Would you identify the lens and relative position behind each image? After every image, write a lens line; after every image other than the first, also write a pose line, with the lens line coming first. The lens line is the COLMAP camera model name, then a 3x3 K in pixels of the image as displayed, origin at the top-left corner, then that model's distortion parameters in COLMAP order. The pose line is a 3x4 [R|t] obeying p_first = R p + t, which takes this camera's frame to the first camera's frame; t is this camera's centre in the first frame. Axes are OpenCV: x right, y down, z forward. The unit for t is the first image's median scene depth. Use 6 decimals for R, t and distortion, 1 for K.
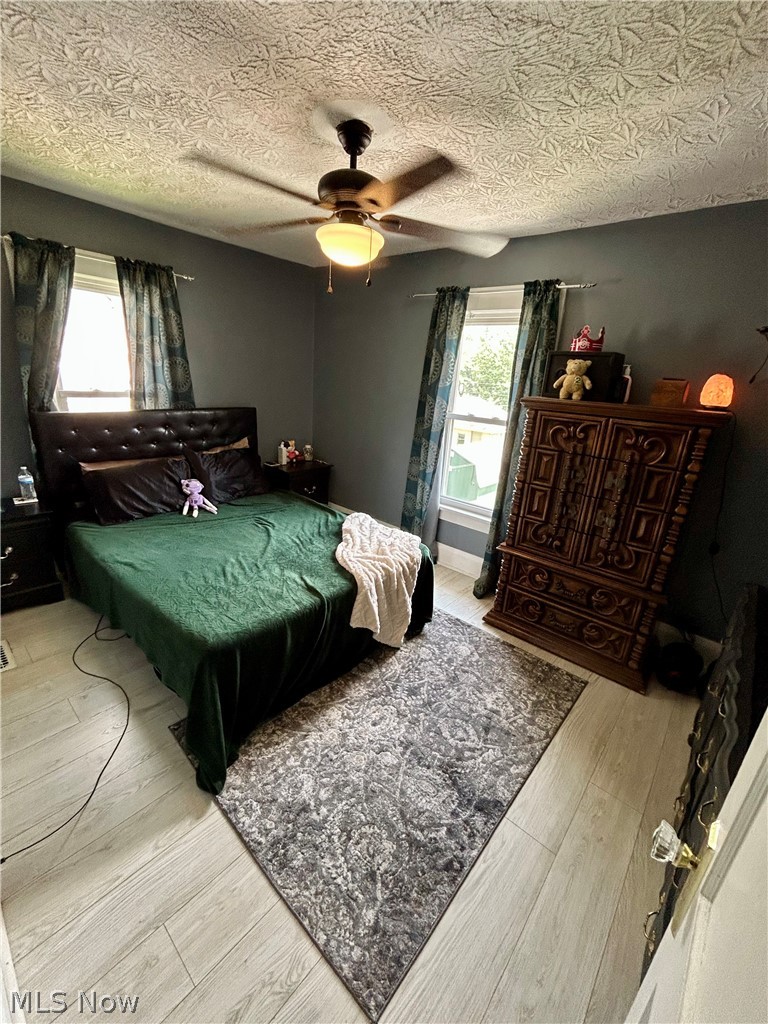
lens RADIAL K [[415.4, 0, 387.8], [0, 415.4, 511.6], [0, 0, 1]] dist [0.000163, 0.001407]
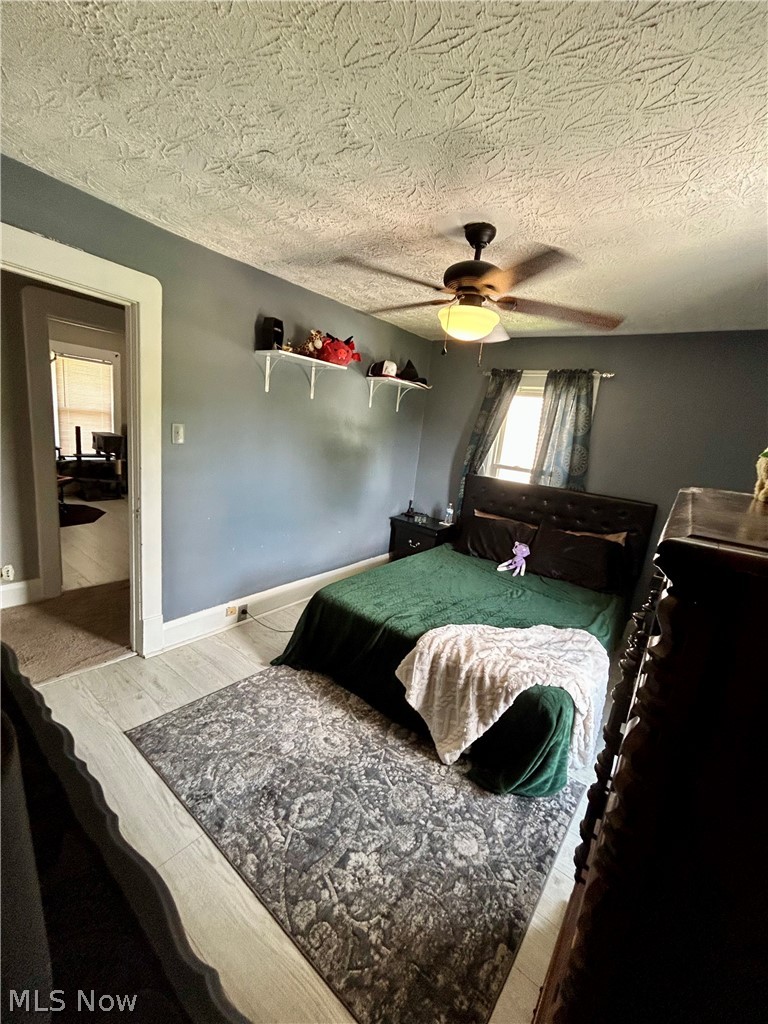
lens RADIAL K [[415.4, 0, 384.7], [0, 415.4, 512.9], [0, 0, 1]] dist [0.000163, 0.001407]
pose [[0.068352, 0.148345, -0.986571, 0.893664], [-0.413301, 0.904247, 0.107332, -0.178666], [0.908025, 0.400415, 0.123119, 0.735334]]
